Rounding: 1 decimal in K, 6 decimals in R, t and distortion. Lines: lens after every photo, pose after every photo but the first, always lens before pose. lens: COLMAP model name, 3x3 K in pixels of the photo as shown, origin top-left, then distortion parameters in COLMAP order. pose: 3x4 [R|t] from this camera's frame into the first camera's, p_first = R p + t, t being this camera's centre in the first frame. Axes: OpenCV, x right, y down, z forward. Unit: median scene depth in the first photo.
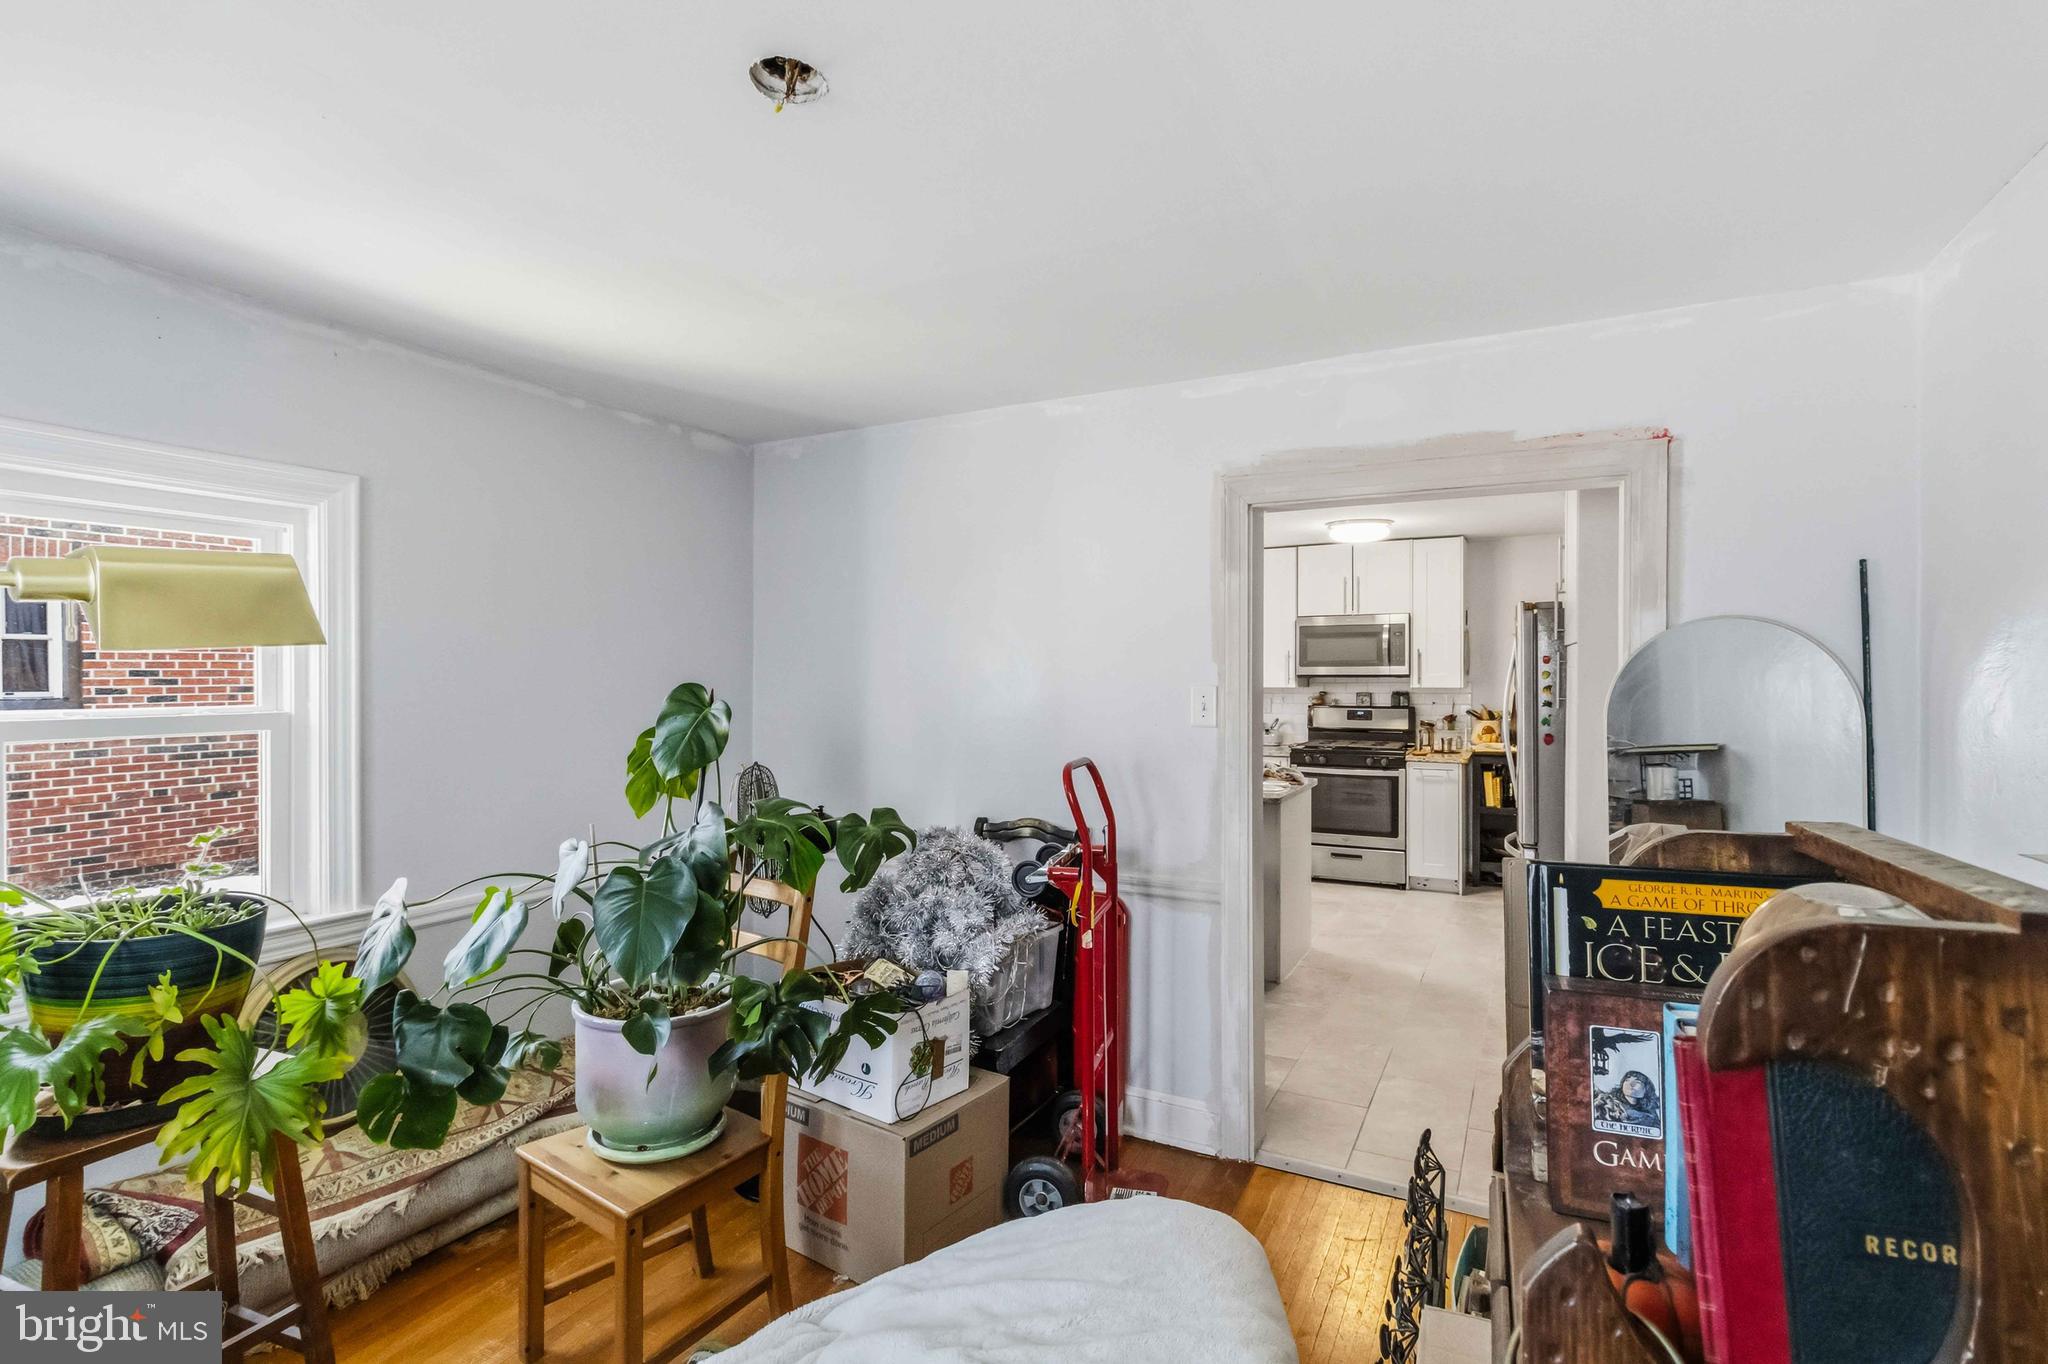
lens RADIAL K [[951.6, 0, 1031.2], [0, 951.6, 684.7], [0, 0, 1]] dist [0.003942, 0.000544]
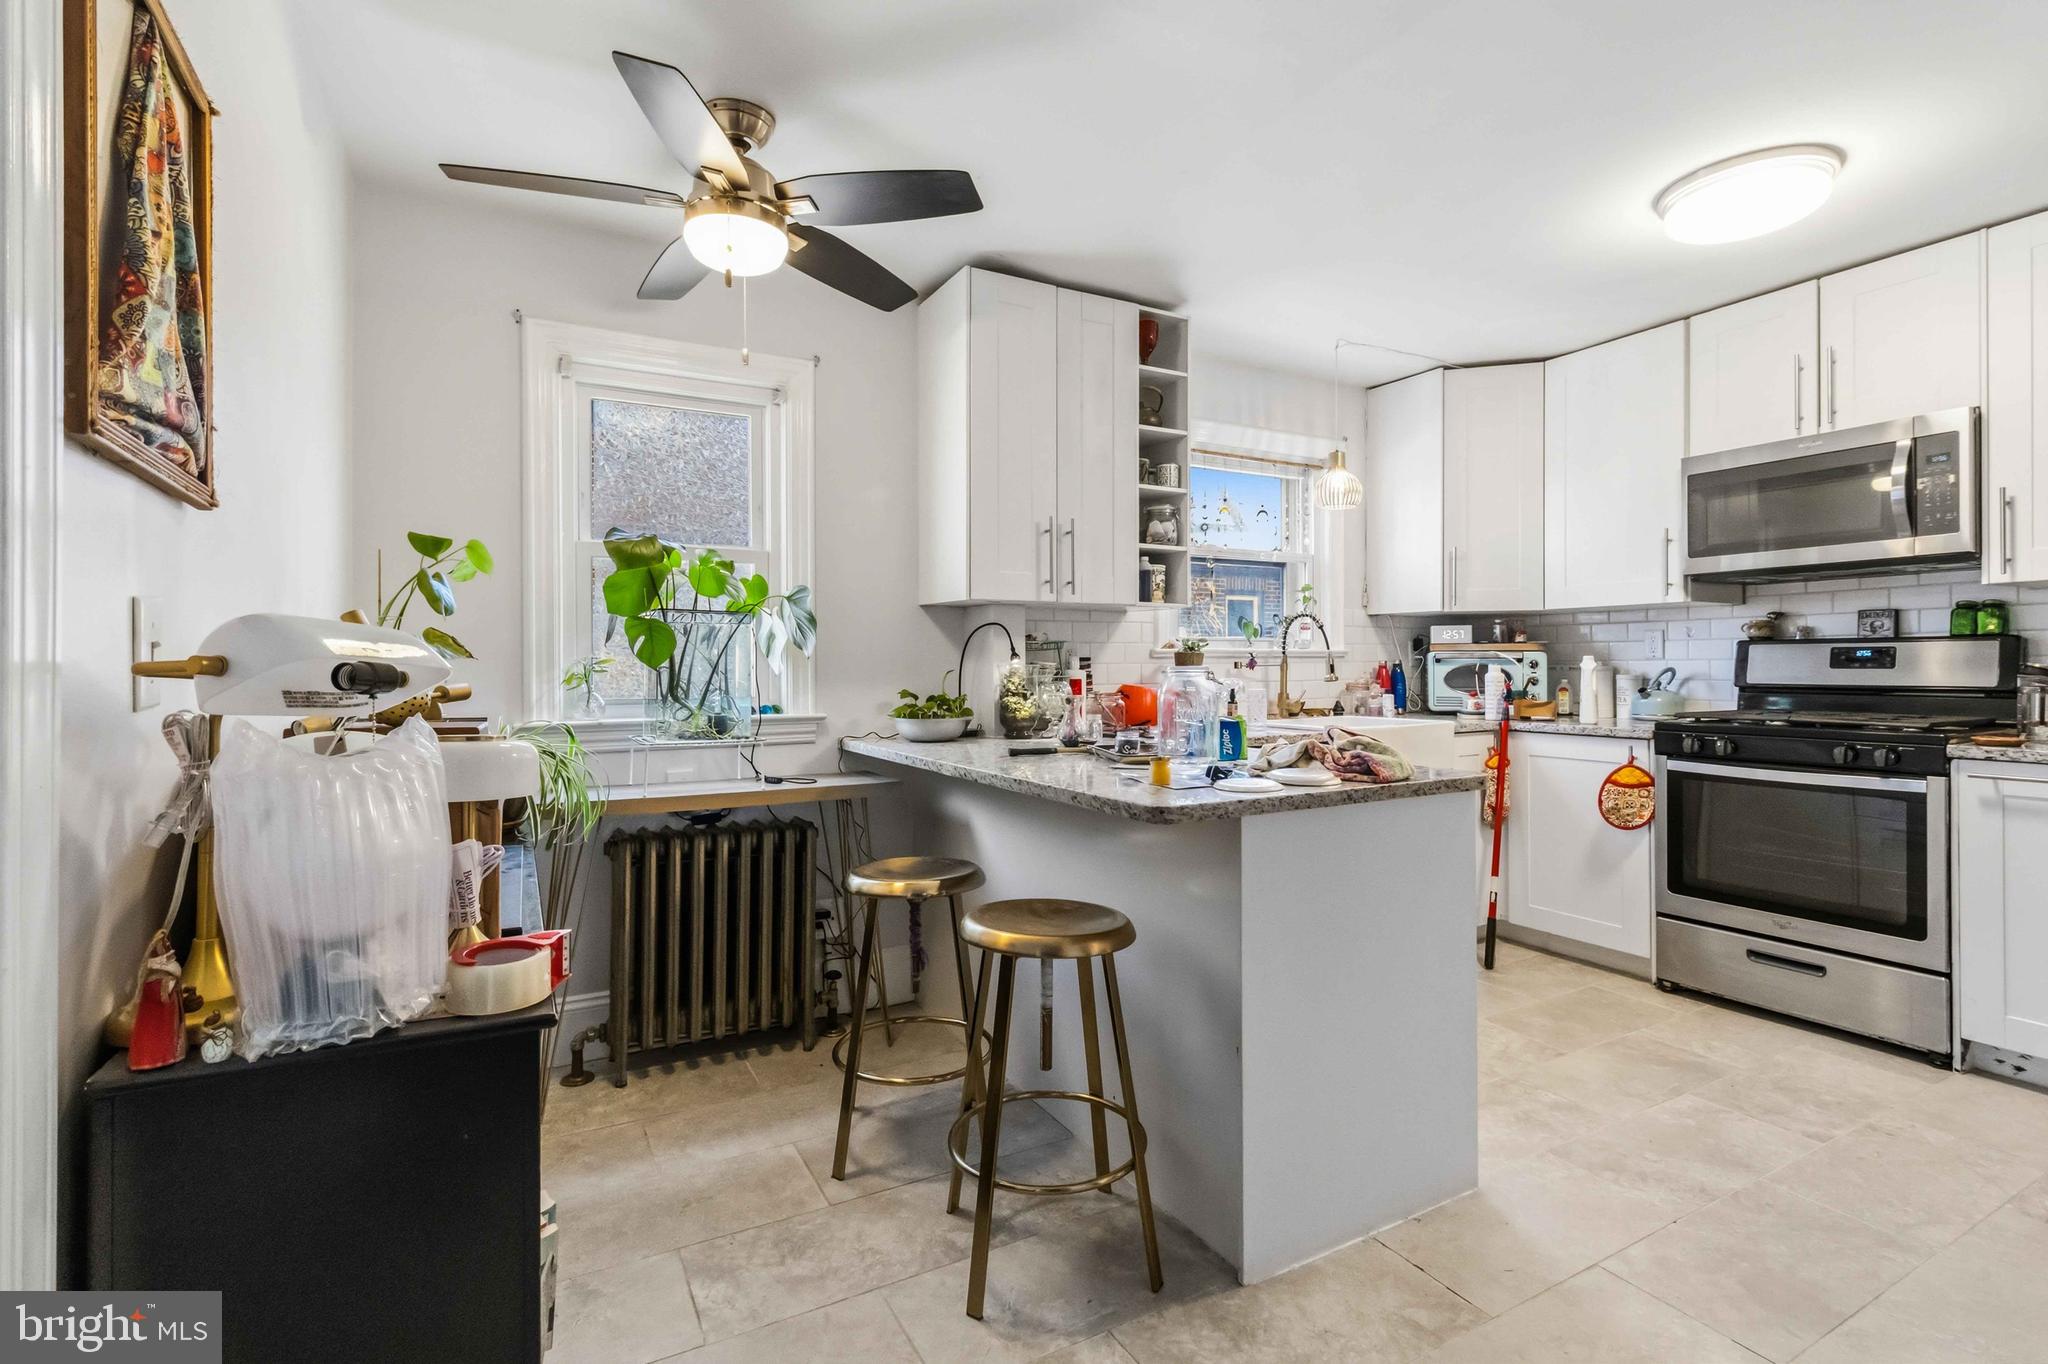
lens RADIAL K [[951.6, 0, 1020.5], [0, 951.6, 667.3], [0, 0, 1]] dist [0.003942, 0.000544]
pose [[0.841725, -0.004164, -0.539890, 0.258484], [0.002955, 0.999991, -0.003105, 0.038093], [0.539898, 0.001018, 0.841730, 0.401196]]
